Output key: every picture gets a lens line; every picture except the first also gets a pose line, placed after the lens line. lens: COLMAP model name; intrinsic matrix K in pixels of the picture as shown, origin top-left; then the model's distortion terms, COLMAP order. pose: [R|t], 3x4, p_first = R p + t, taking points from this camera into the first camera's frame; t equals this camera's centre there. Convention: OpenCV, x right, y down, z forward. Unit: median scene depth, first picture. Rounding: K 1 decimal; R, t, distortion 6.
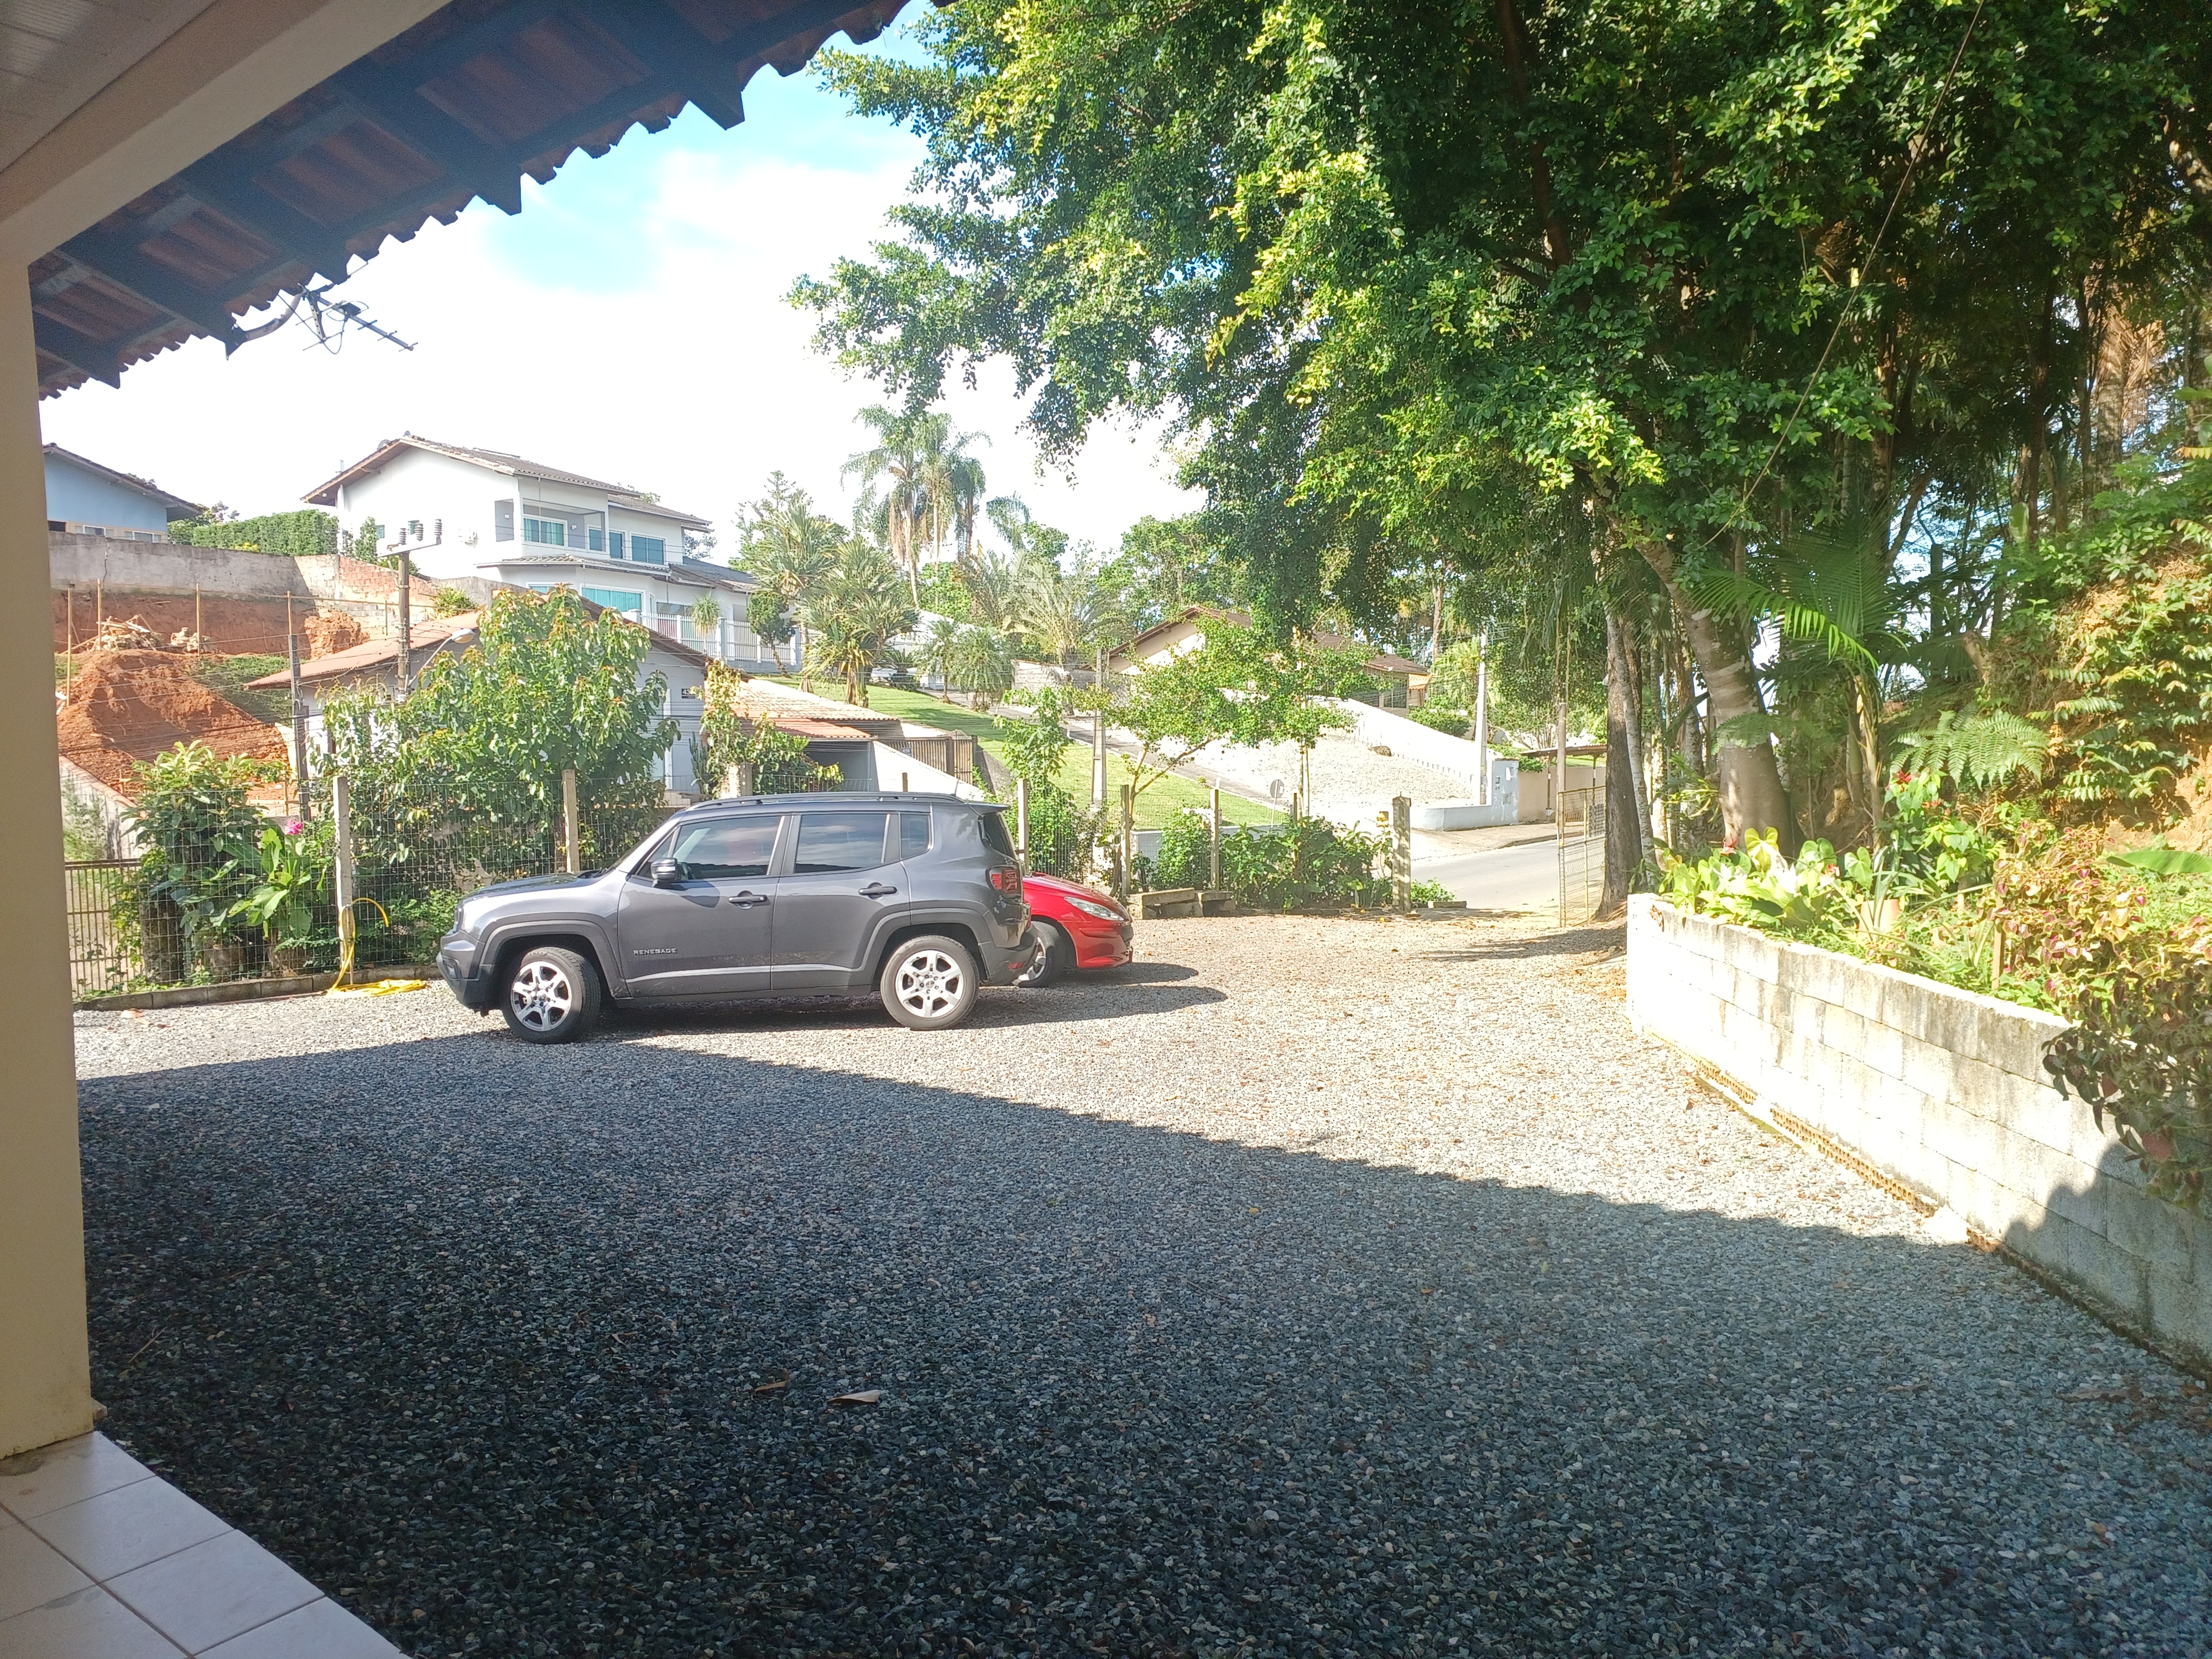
lens RADIAL K [[1501.3, 0, 1108.6], [0, 1501.3, 838.4], [0, 0, 1]] dist [0.025710, -0.023696]
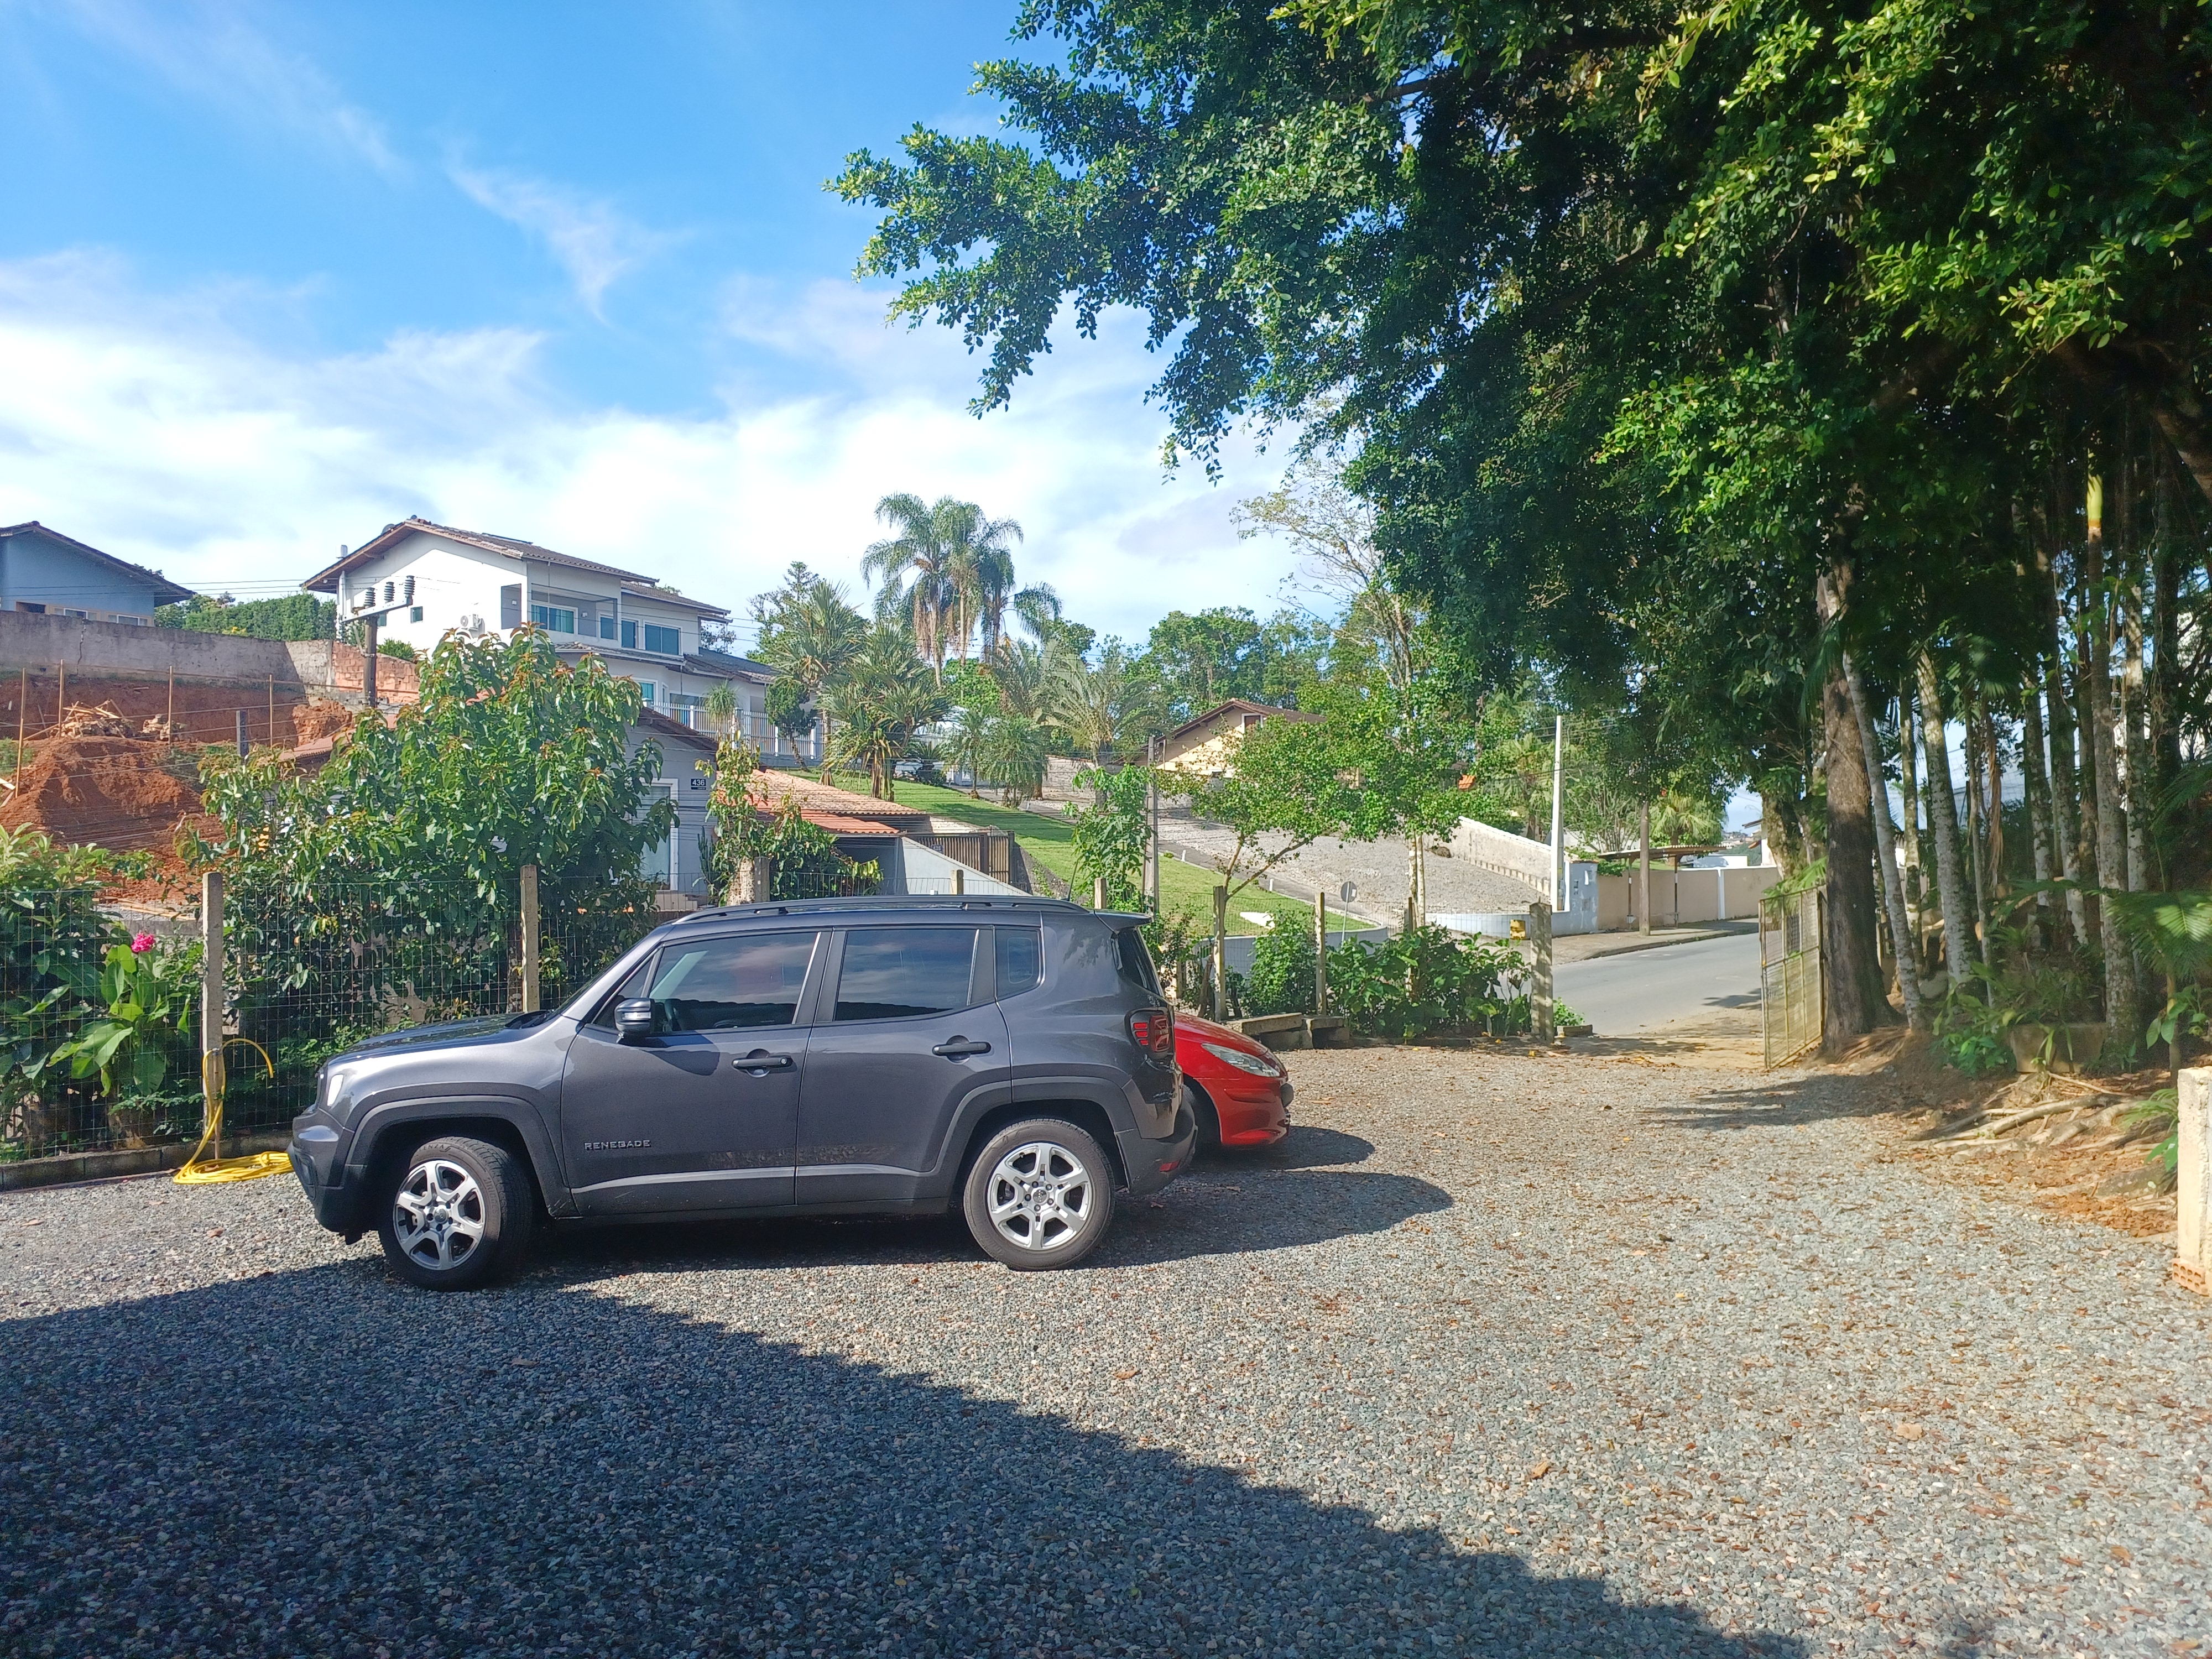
lens RADIAL K [[1501.3, 0, 1106.0], [0, 1501.3, 826.6], [0, 0, 1]] dist [0.025710, -0.023696]
pose [[0.999945, 0.003538, -0.009917, -0.056734], [-0.004281, 0.997105, -0.075914, -0.008156], [0.009619, 0.075952, 0.997065, 0.229517]]
